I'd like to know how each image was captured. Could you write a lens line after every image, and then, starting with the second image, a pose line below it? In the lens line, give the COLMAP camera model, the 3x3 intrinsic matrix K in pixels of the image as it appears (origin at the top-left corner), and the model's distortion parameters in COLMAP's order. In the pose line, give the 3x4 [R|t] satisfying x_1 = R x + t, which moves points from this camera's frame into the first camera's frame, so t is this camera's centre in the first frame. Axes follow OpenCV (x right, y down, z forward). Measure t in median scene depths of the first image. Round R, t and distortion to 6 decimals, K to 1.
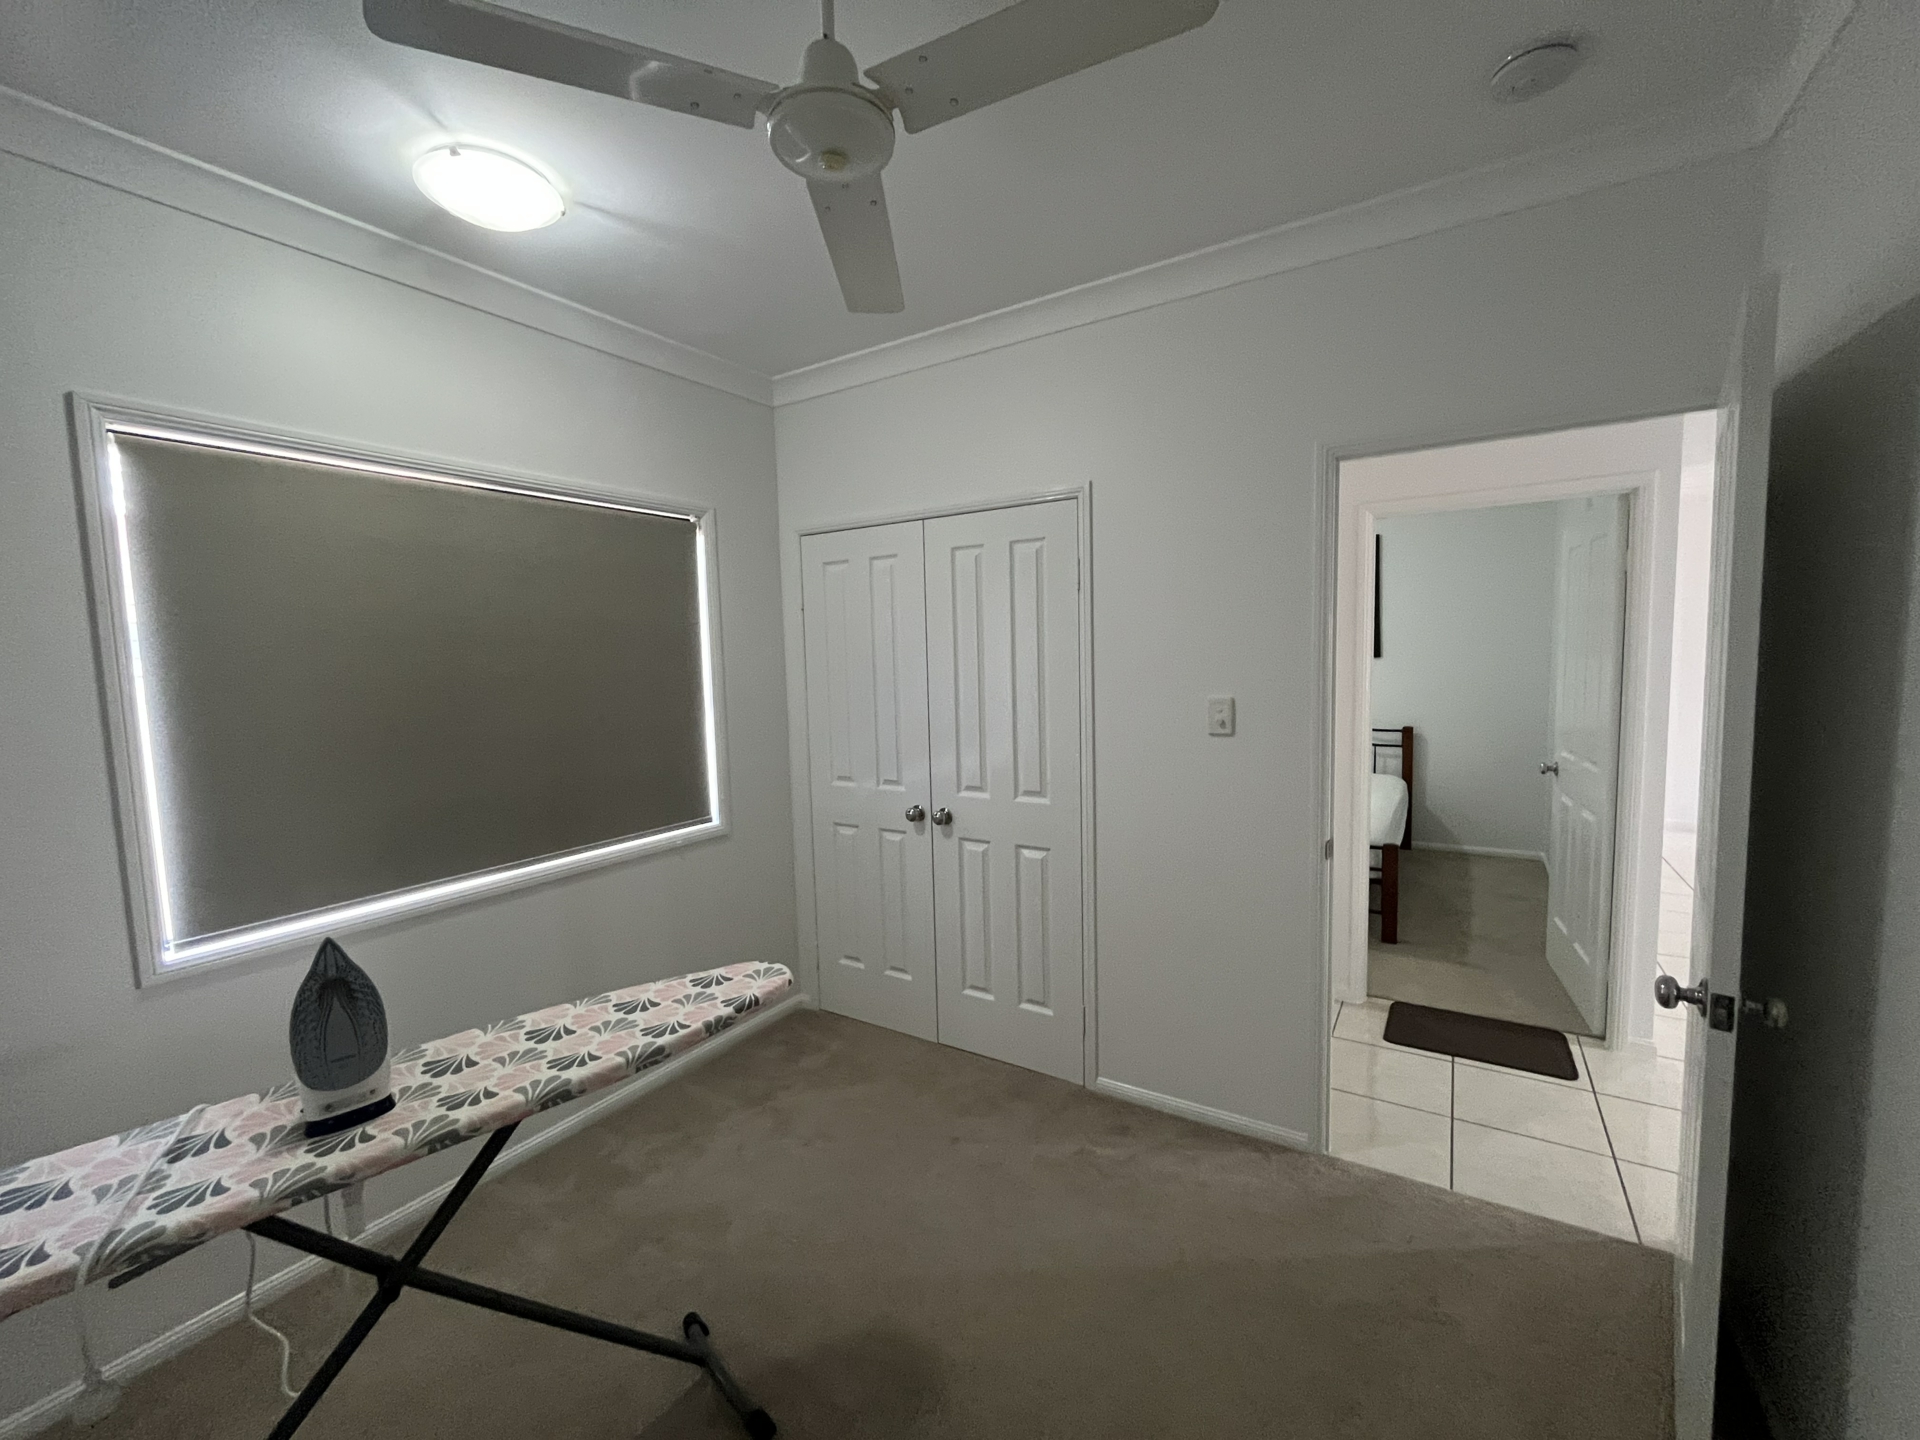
lens RADIAL K [[786.2, 0, 946.7], [0, 786.2, 721.9], [0, 0, 1]] dist [0.000211, -0.000516]
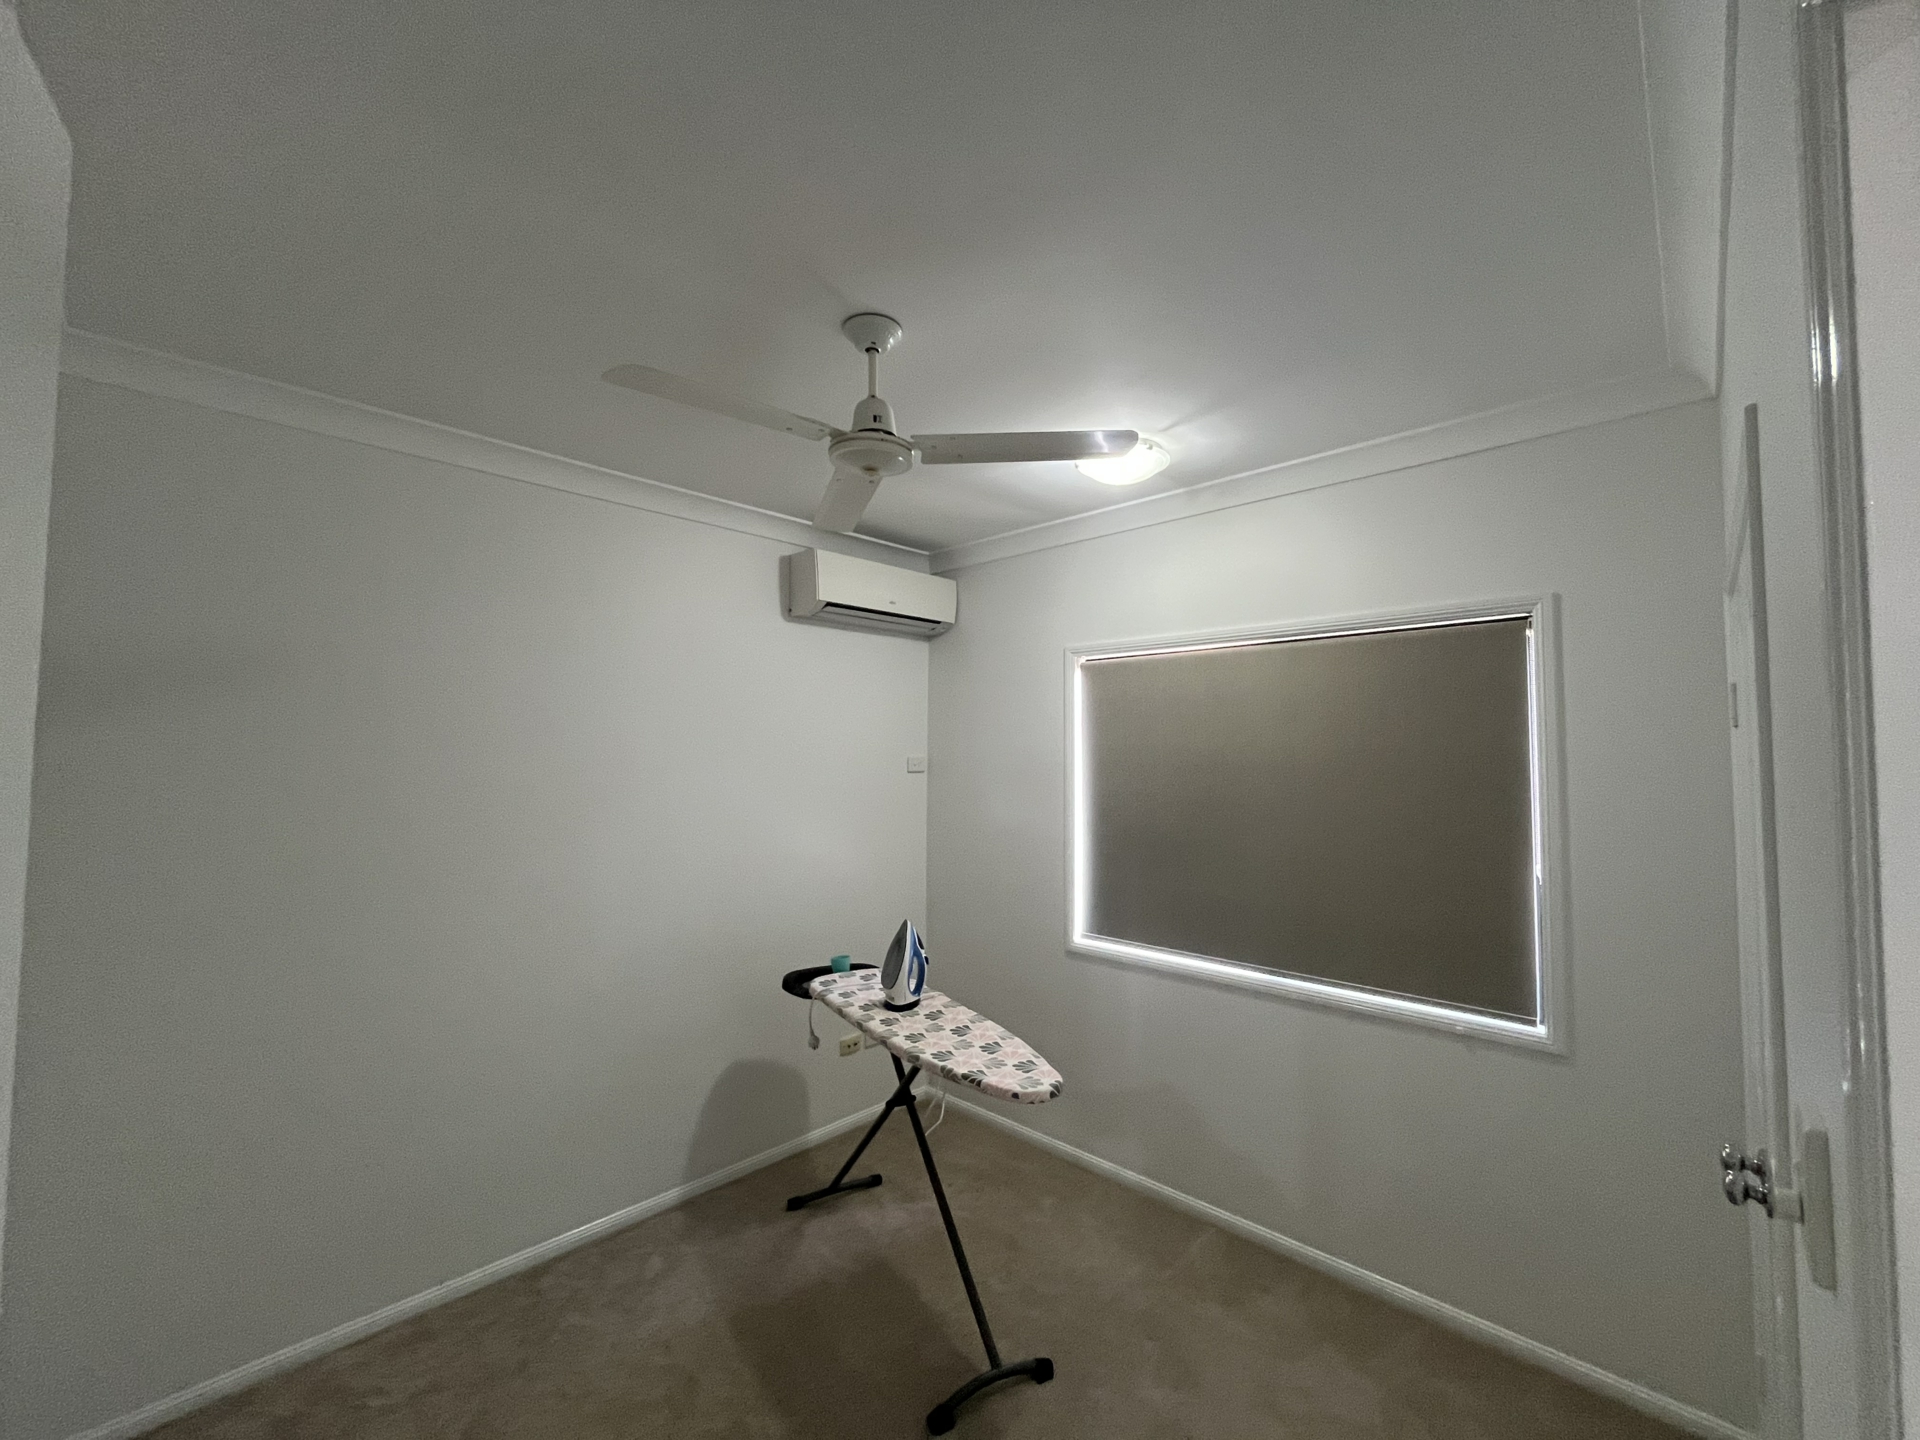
lens RADIAL K [[786.2, 0, 960.9], [0, 786.2, 725.8], [0, 0, 1]] dist [0.000211, -0.000516]
pose [[-0.188595, -0.013788, -0.981958, 0.953724], [-0.082708, 0.996572, 0.001892, -0.196081], [0.978566, 0.081572, -0.189089, 1.129407]]
